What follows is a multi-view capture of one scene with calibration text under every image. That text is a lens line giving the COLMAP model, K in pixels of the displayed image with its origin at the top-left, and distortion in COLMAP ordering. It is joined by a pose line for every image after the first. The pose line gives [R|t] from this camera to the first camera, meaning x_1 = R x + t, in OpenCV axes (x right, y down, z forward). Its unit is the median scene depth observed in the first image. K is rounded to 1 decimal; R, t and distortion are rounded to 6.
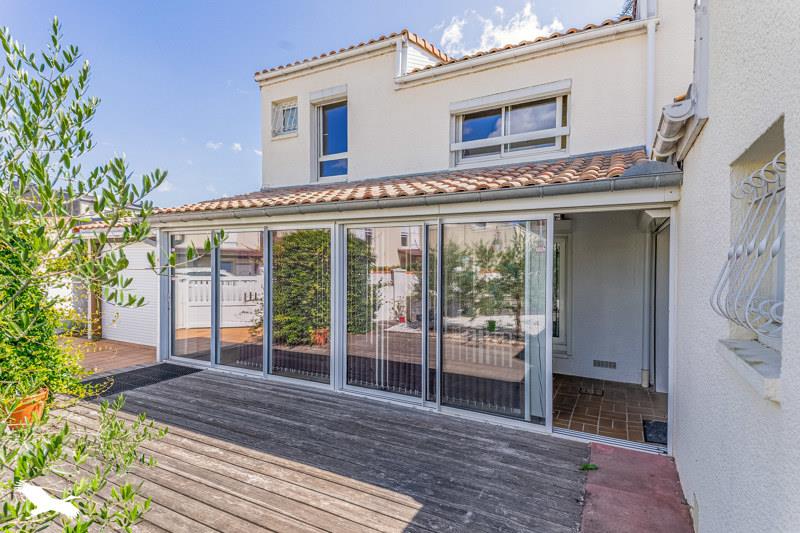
lens RADIAL K [[405.5, 0, 405.1], [0, 405.5, 269.8], [0, 0, 1]] dist [-0.000200, -0.001608]
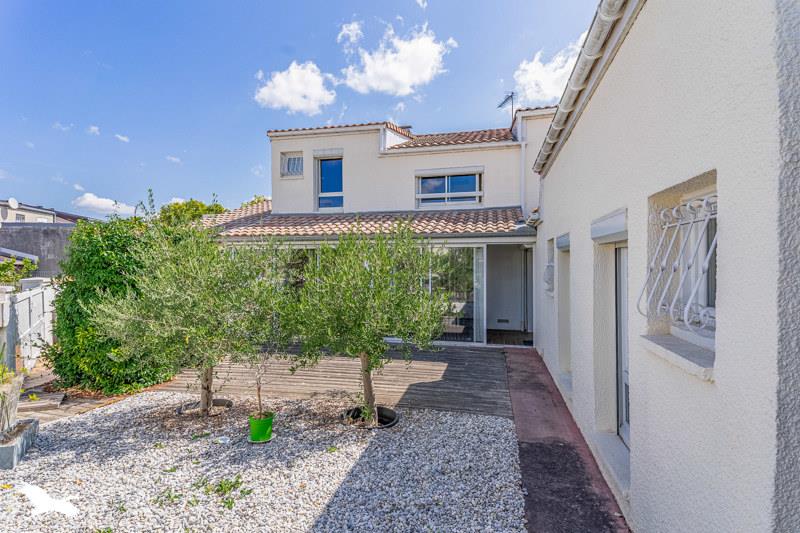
lens RADIAL K [[405.5, 0, 397.5], [0, 405.5, 264.9], [0, 0, 1]] dist [-0.000200, -0.001608]
pose [[0.968130, -0.009246, 0.250278, -0.373779], [0.011413, 0.999909, -0.007207, -0.012909], [-0.250188, 0.009834, 0.968147, -0.580400]]
